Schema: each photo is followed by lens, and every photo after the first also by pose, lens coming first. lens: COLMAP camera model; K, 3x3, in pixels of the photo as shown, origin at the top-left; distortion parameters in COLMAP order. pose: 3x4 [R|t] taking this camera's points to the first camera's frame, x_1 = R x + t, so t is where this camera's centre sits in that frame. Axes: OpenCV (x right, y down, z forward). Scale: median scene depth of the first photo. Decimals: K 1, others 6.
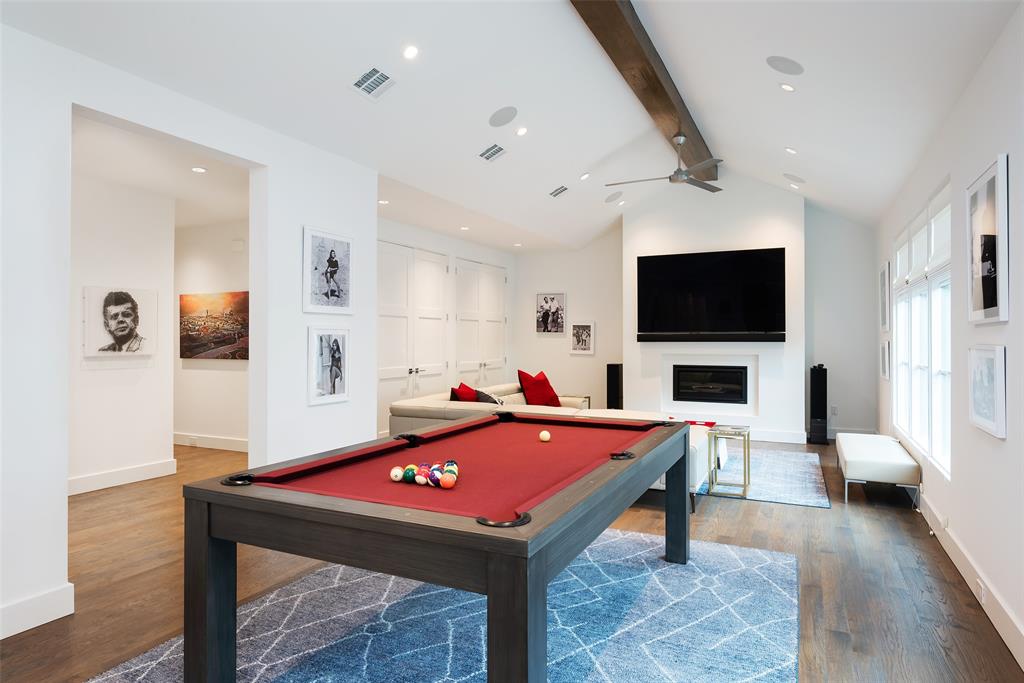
lens RADIAL K [[587.4, 0, 513.6], [0, 587.4, 335.3], [0, 0, 1]] dist [-0.002980, -0.001872]
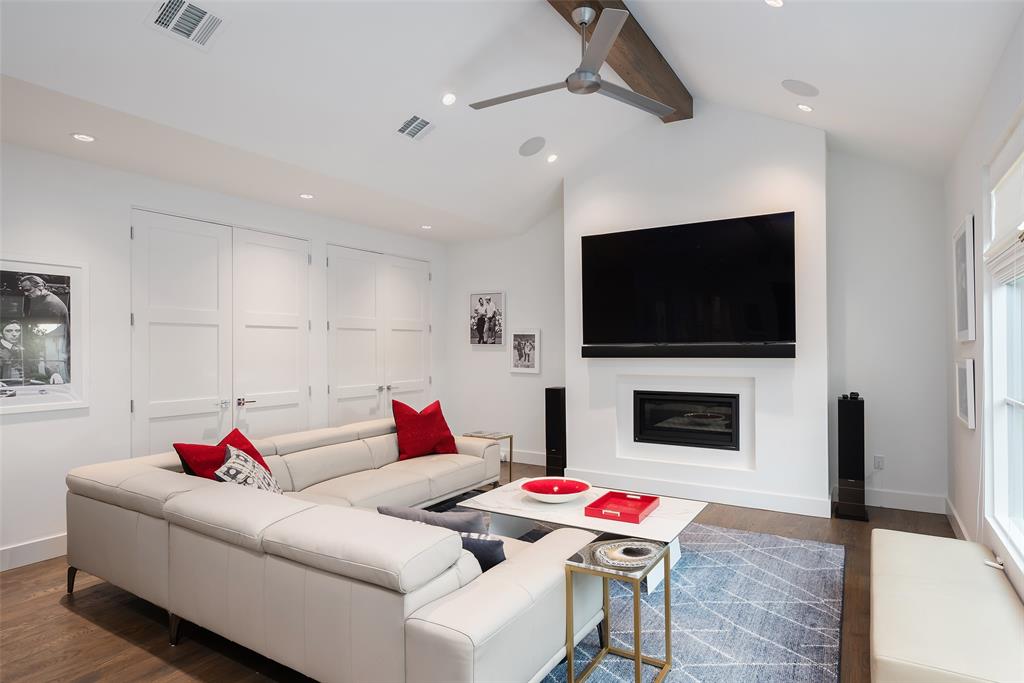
lens RADIAL K [[558.1, 0, 512.7], [0, 558.1, 347.0], [0, 0, 1]] dist [-0.007158, 0.002177]
pose [[0.994329, -0.006626, -0.106143, 0.200928], [0.007111, 0.999966, 0.004193, -0.004922], [0.106112, -0.004924, 0.994342, 0.329942]]
